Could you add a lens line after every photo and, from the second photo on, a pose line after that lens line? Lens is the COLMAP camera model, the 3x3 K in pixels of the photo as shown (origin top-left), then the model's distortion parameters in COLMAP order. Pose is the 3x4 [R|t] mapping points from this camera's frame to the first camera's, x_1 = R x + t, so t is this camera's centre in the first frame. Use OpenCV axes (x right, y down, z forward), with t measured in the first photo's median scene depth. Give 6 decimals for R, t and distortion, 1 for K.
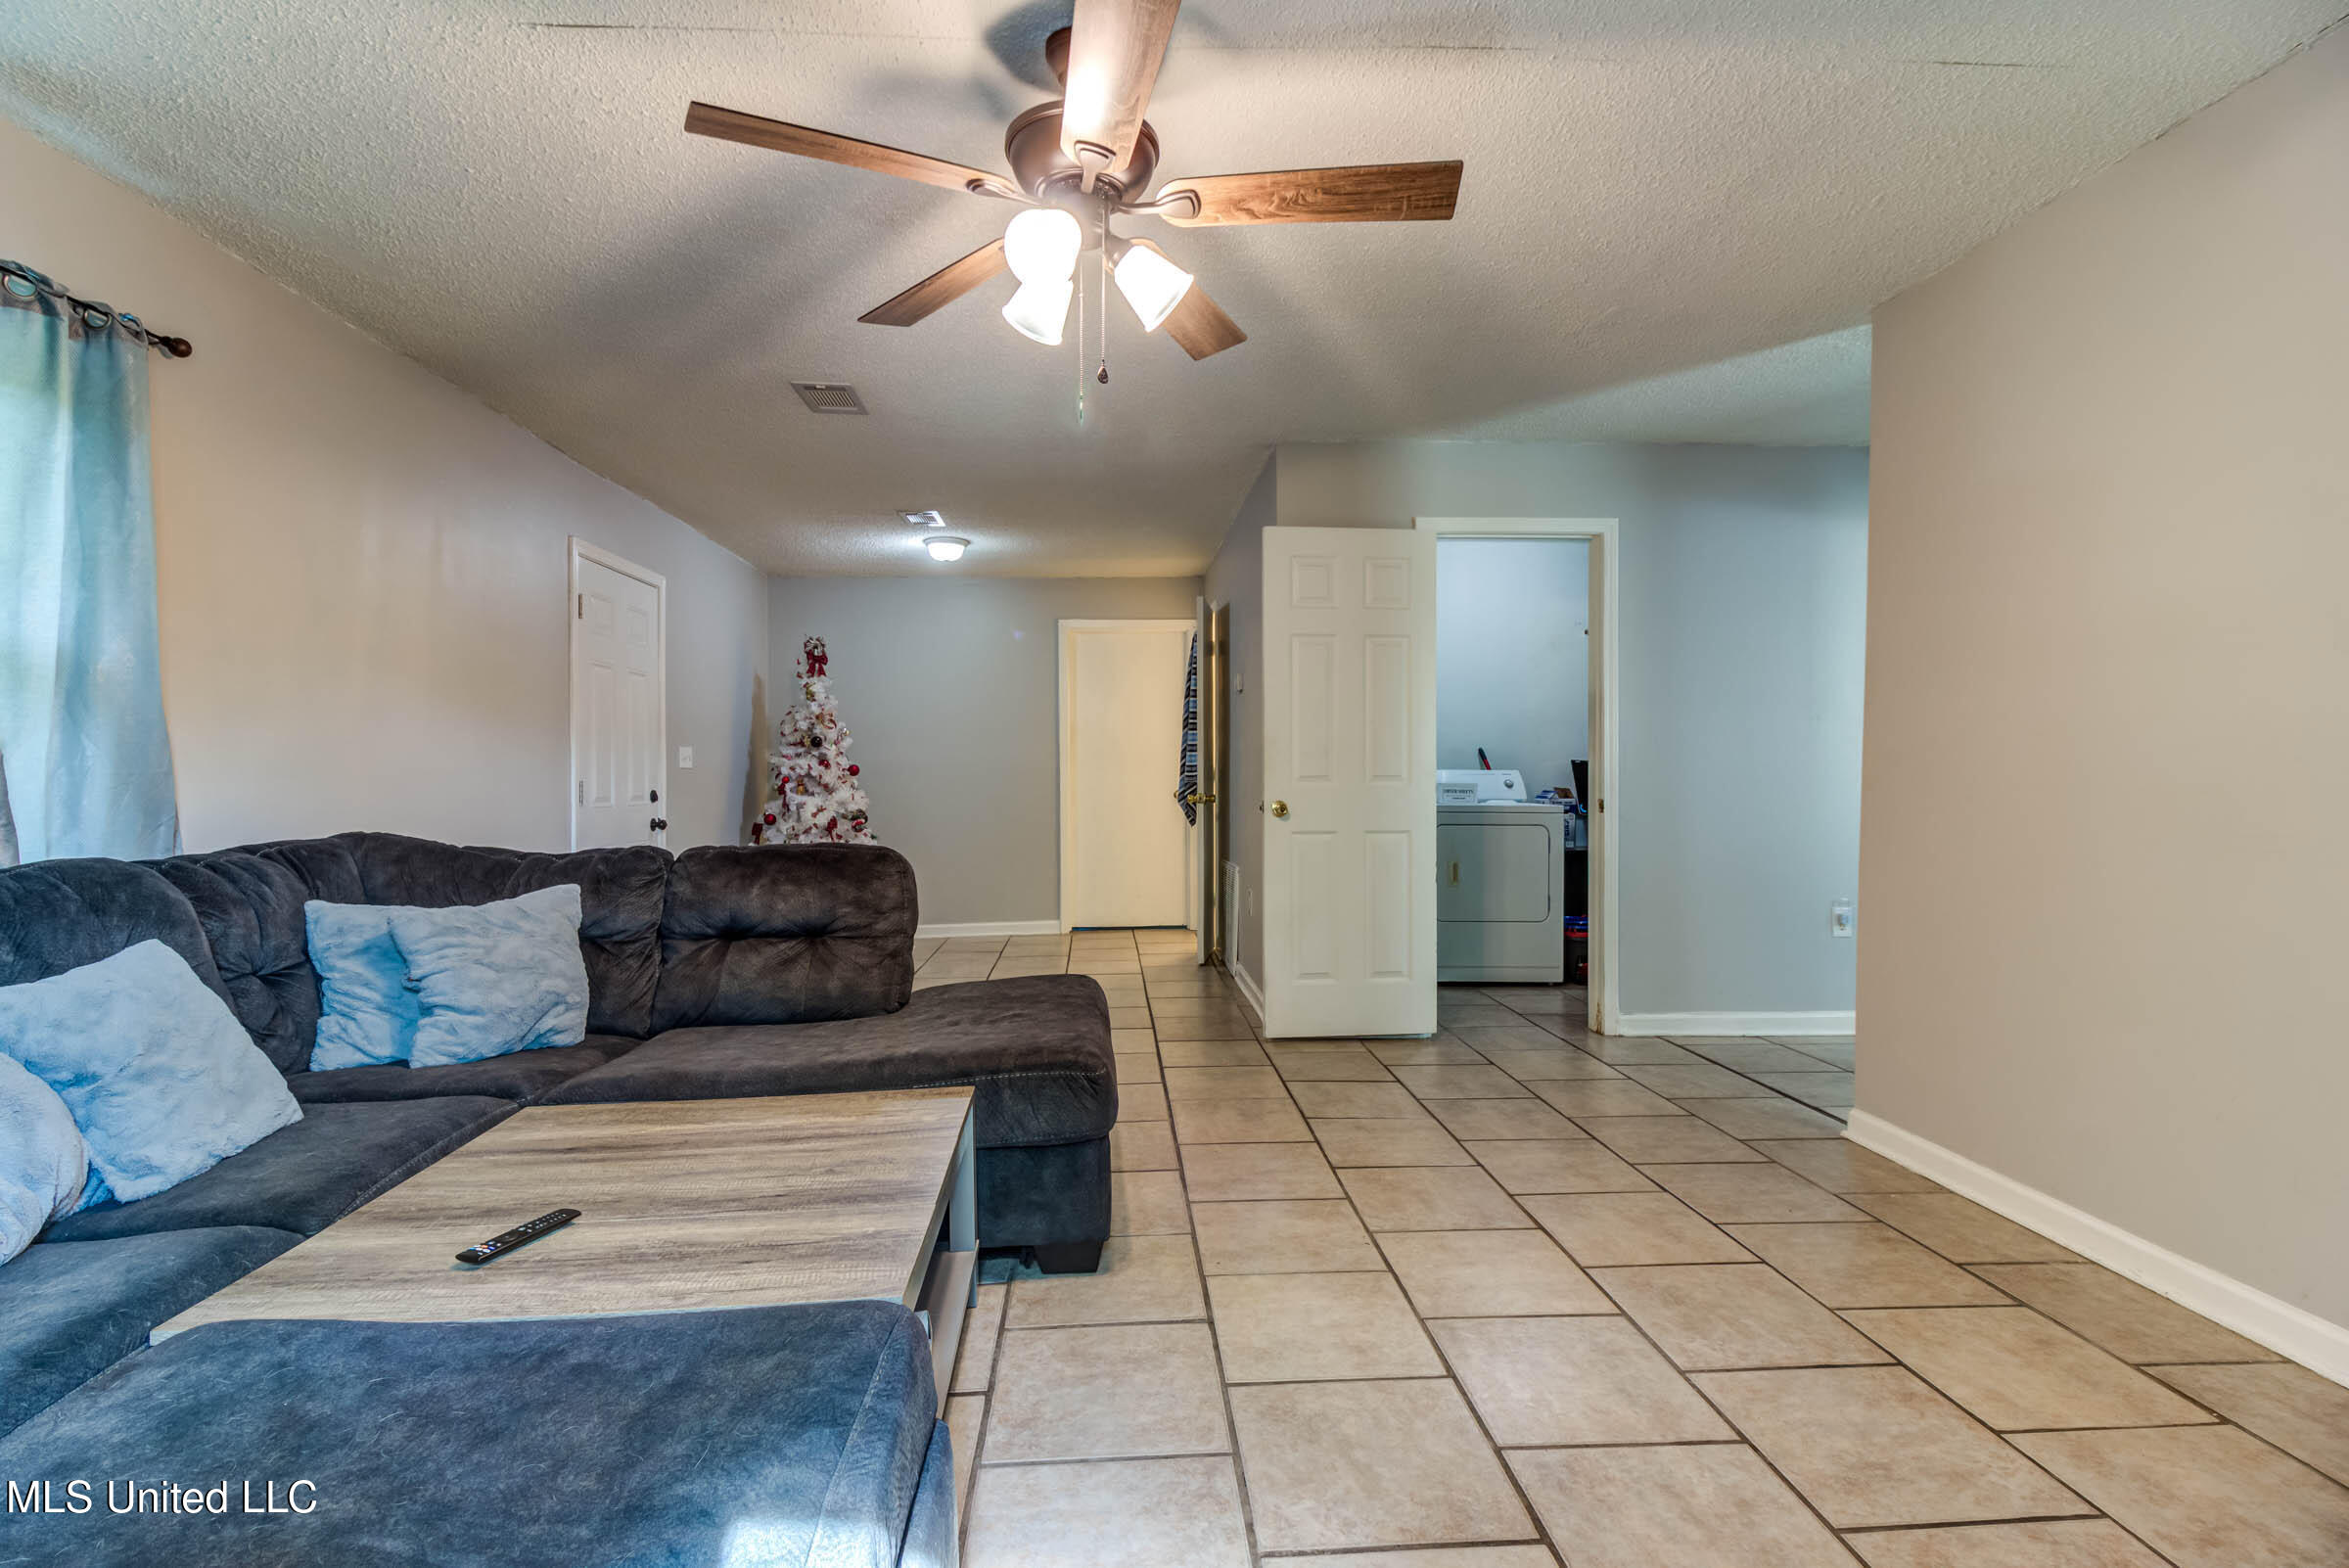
lens RADIAL K [[1067.6, 0, 1163.0], [0, 1067.6, 775.3], [0, 0, 1]] dist [0.017961, -0.010818]
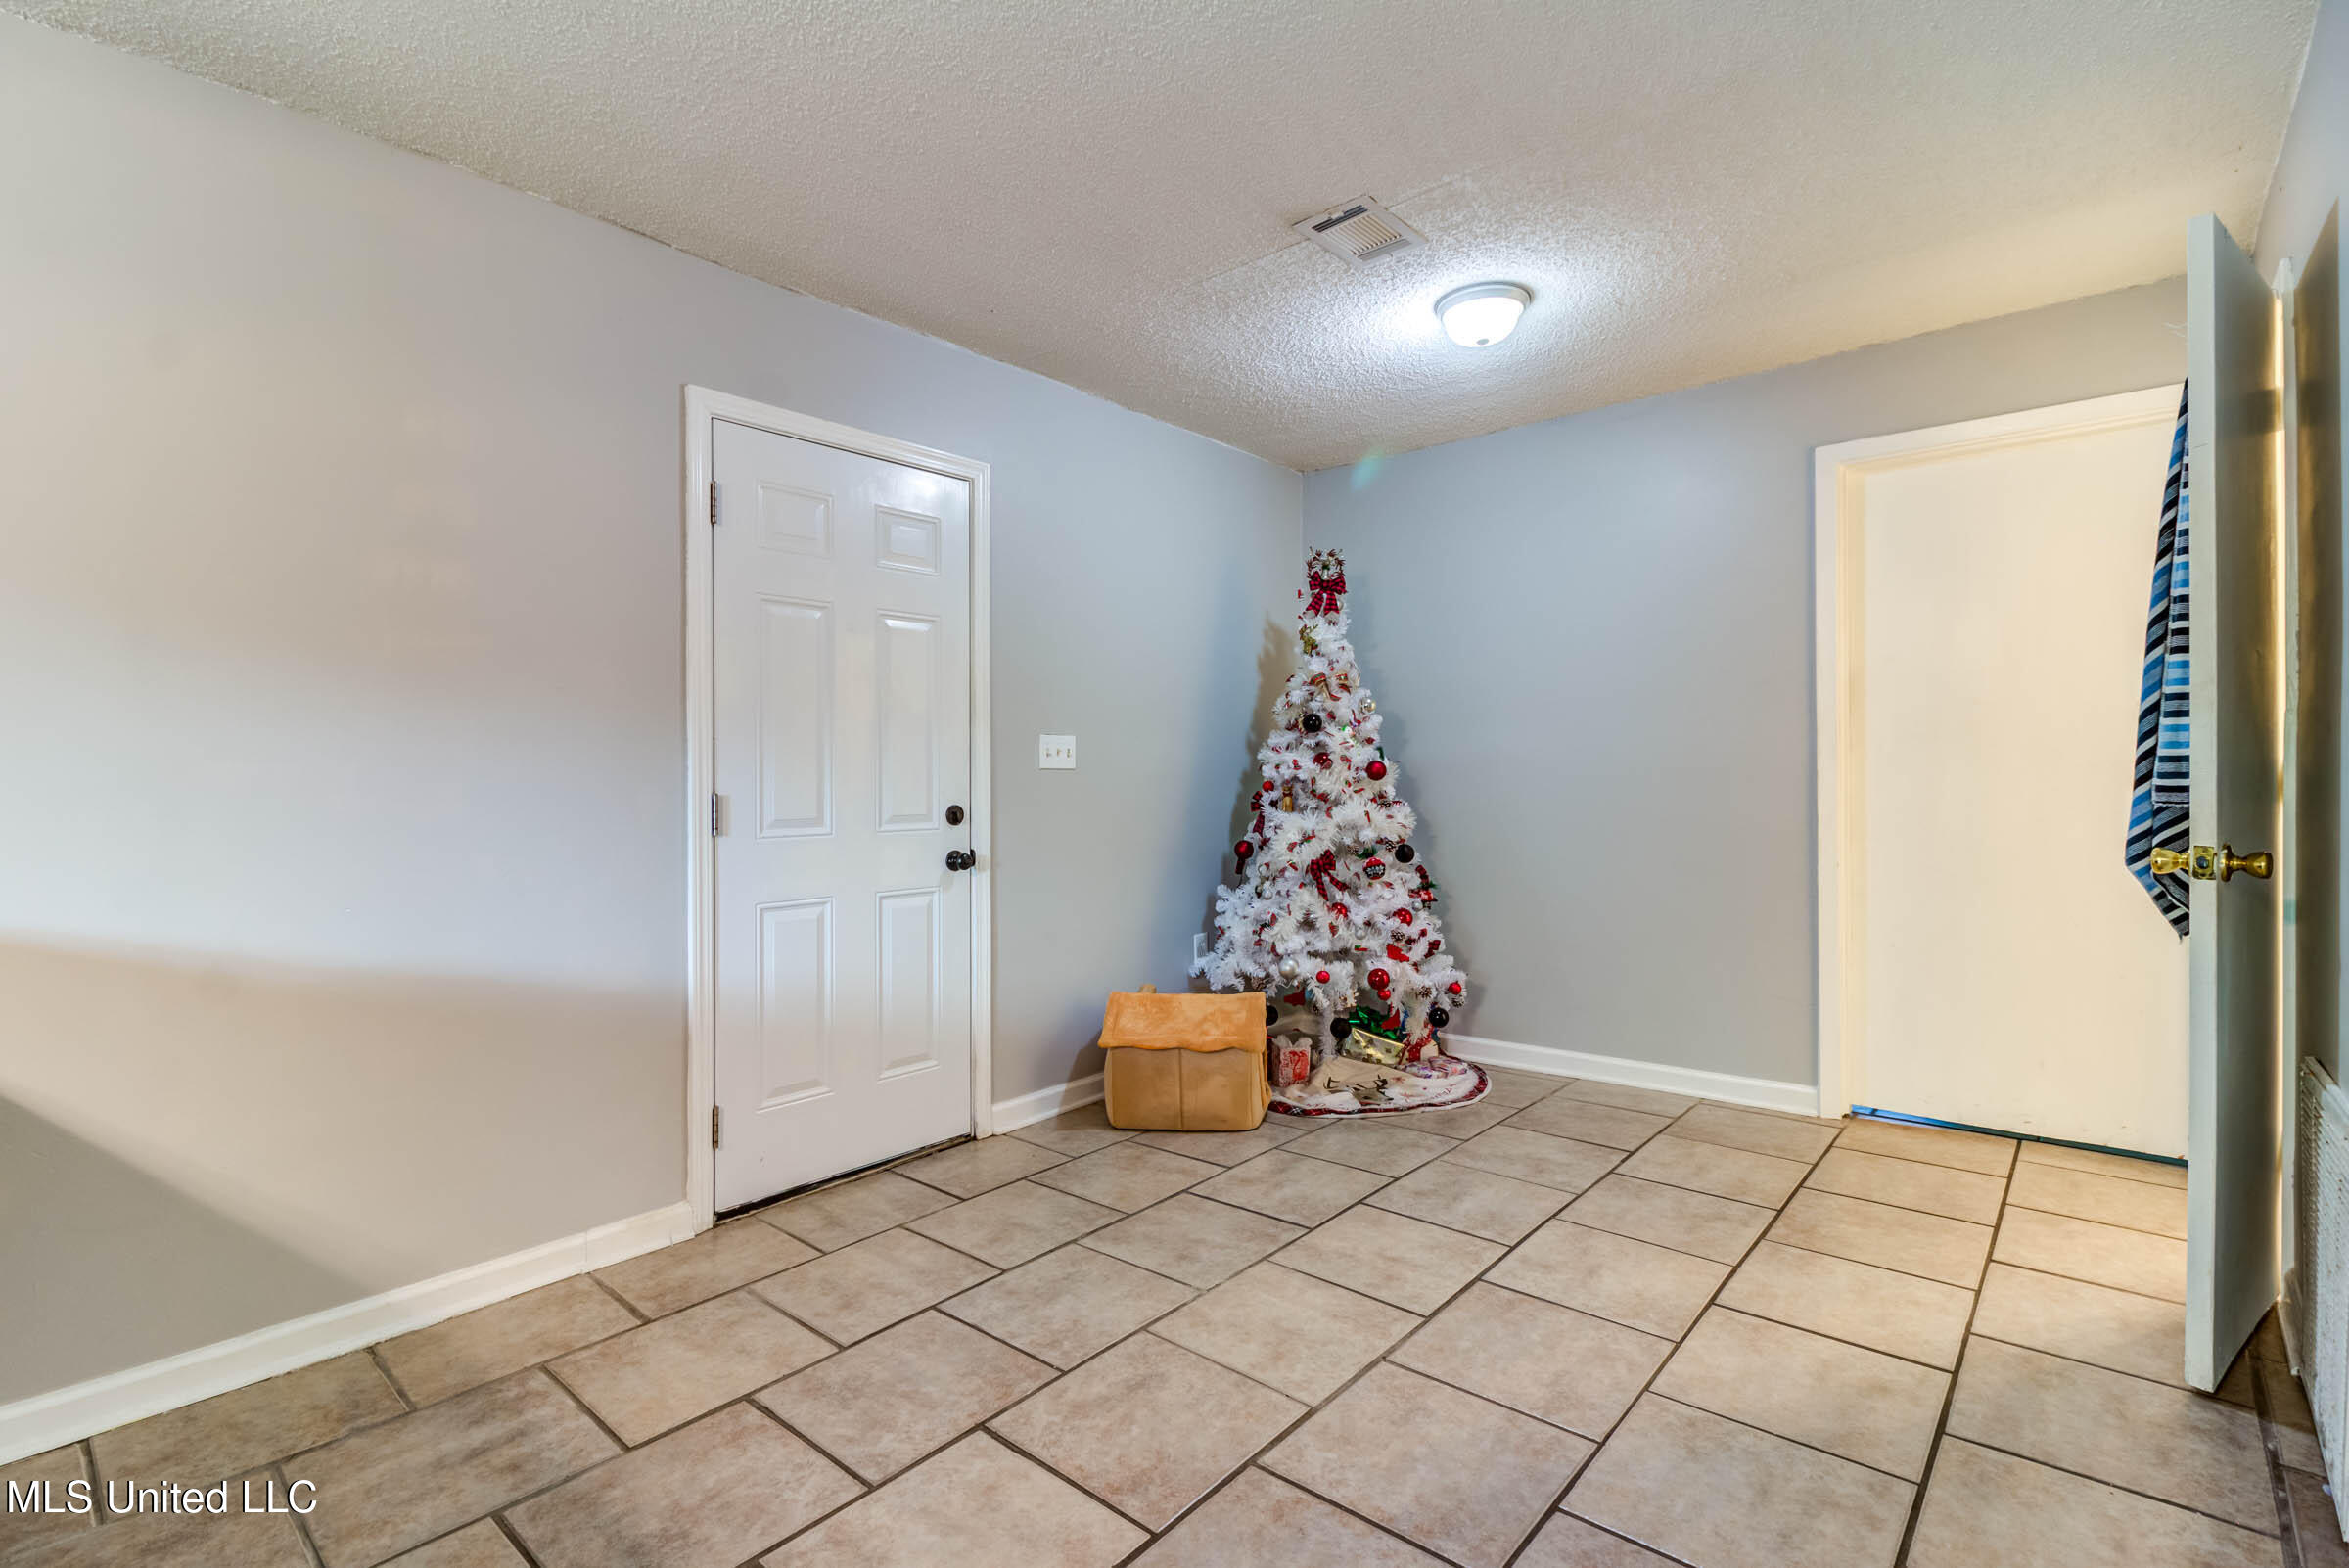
lens RADIAL K [[1067.6, 0, 1163.0], [0, 1067.6, 775.3], [0, 0, 1]] dist [0.017961, -0.010818]
pose [[0.705922, 0.004140, -0.708277, 0.040013], [0.000846, 0.999977, 0.006688, -0.006112], [0.708289, -0.005321, 0.705903, 0.522267]]
